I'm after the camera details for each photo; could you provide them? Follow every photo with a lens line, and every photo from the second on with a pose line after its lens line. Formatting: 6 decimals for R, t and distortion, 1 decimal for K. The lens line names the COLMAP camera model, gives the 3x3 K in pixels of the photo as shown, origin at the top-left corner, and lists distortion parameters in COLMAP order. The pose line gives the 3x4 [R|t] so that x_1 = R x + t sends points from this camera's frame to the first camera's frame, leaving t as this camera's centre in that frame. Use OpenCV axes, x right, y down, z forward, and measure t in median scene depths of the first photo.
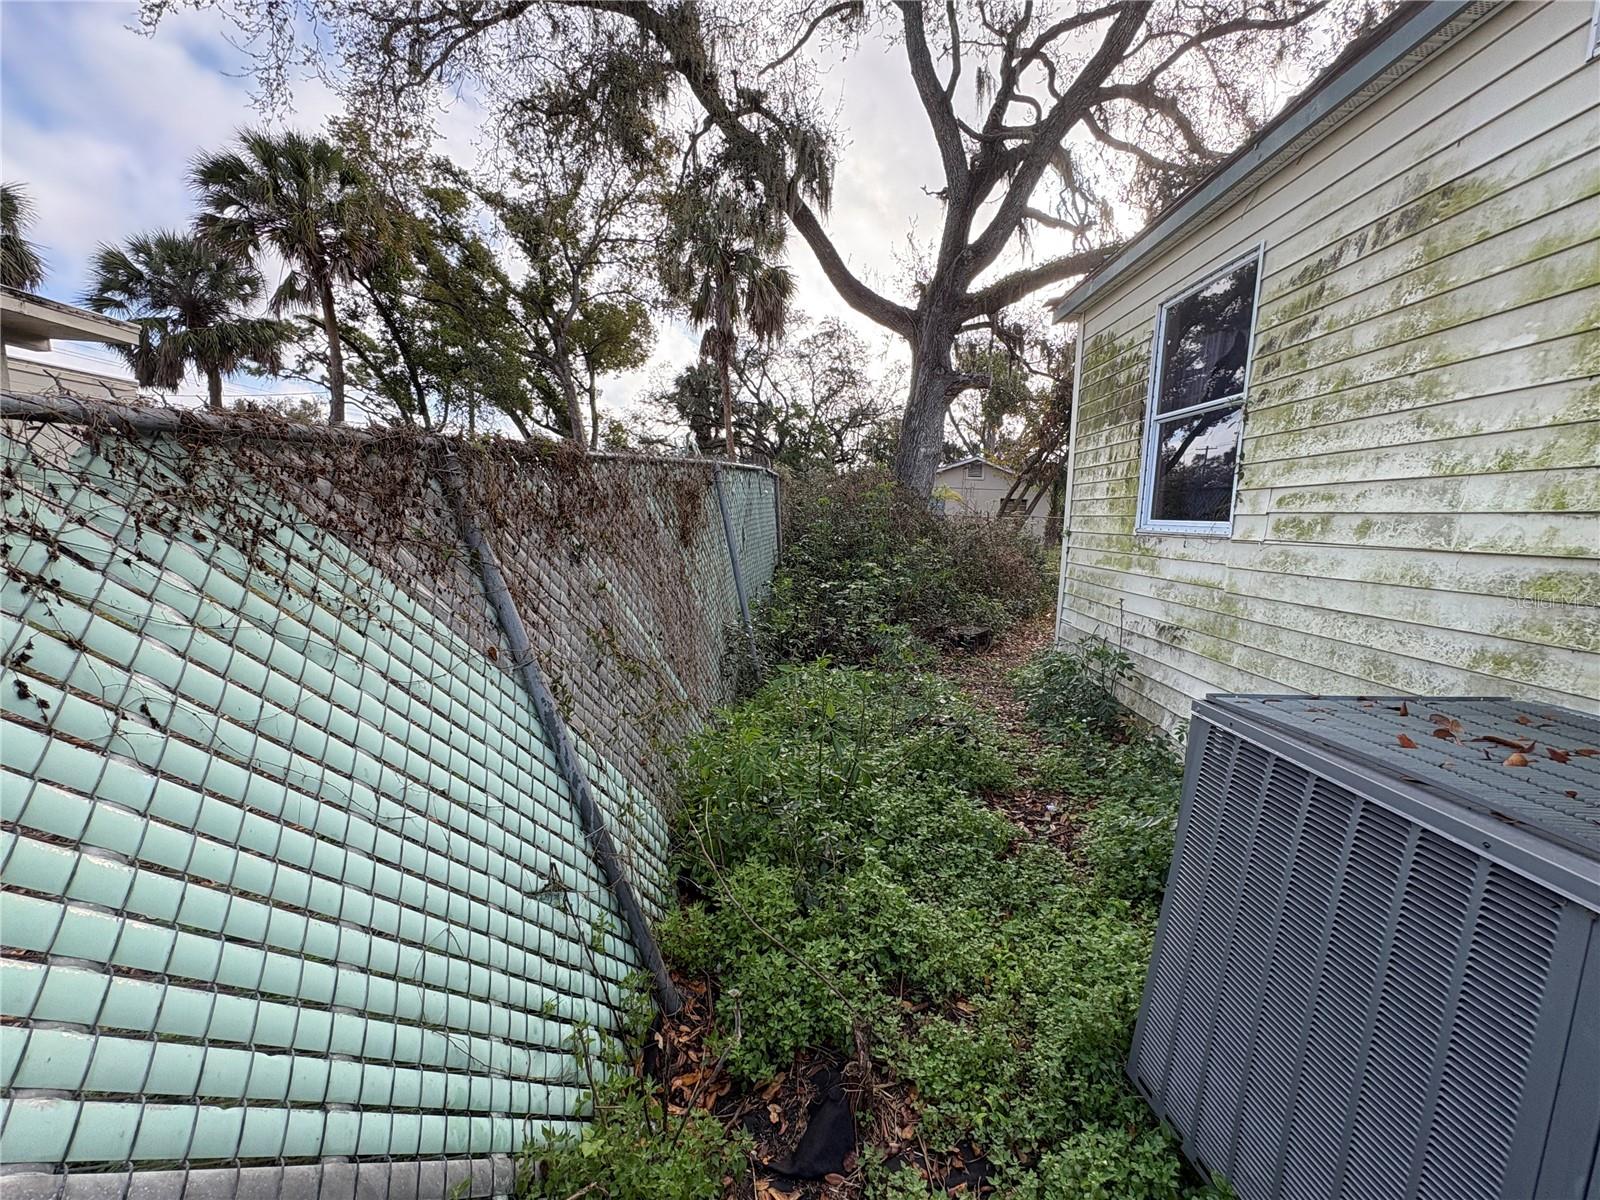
lens RADIAL K [[670.4, 0, 794.1], [0, 670.4, 597.7], [0, 0, 1]] dist [-0.004302, -0.000505]
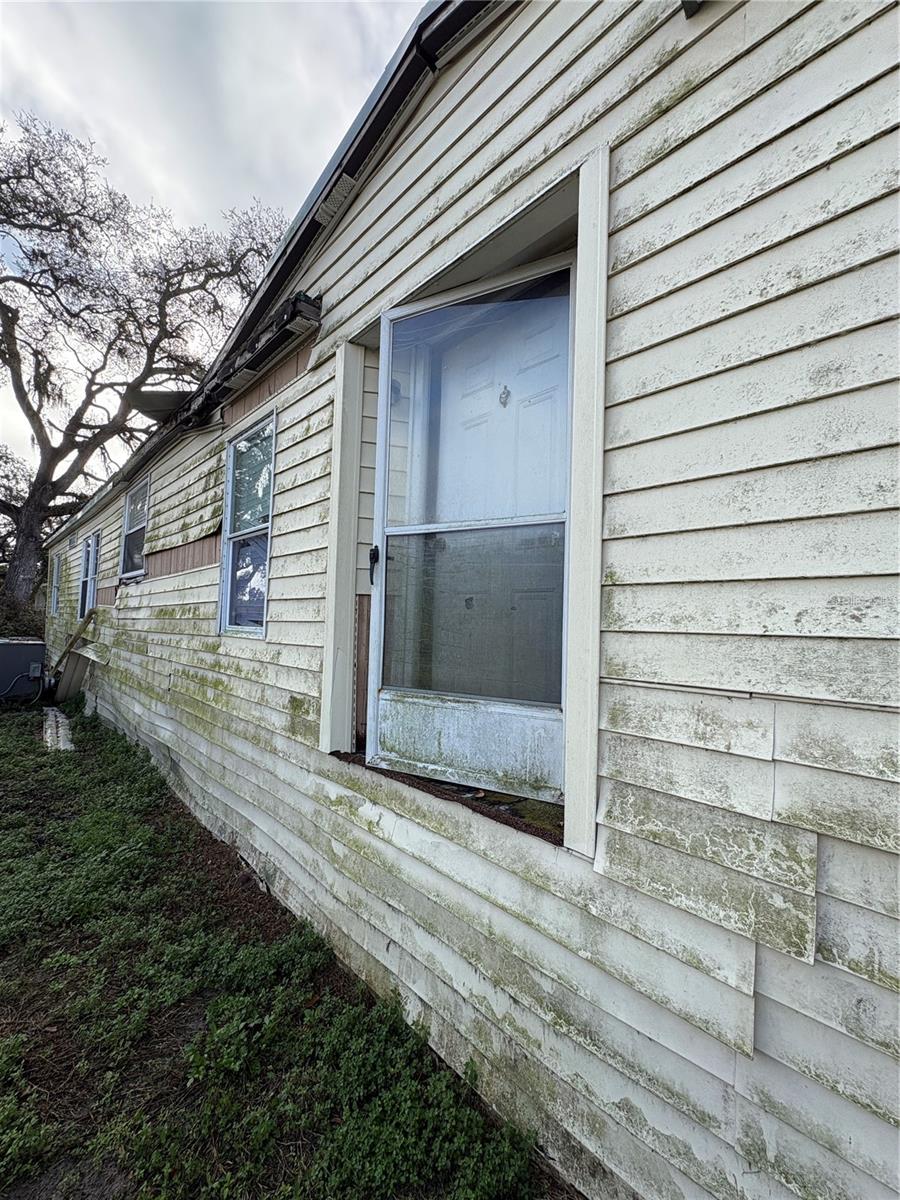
lens RADIAL K [[502.8, 0, 449.2], [0, 502.8, 595.4], [0, 0, 1]] dist [-0.004302, -0.000505]
pose [[0.714877, 0.024742, 0.698813, 0.052110], [0.075914, 0.990721, -0.112736, 0.080163], [-0.695118, 0.133642, 0.706365, -0.754714]]
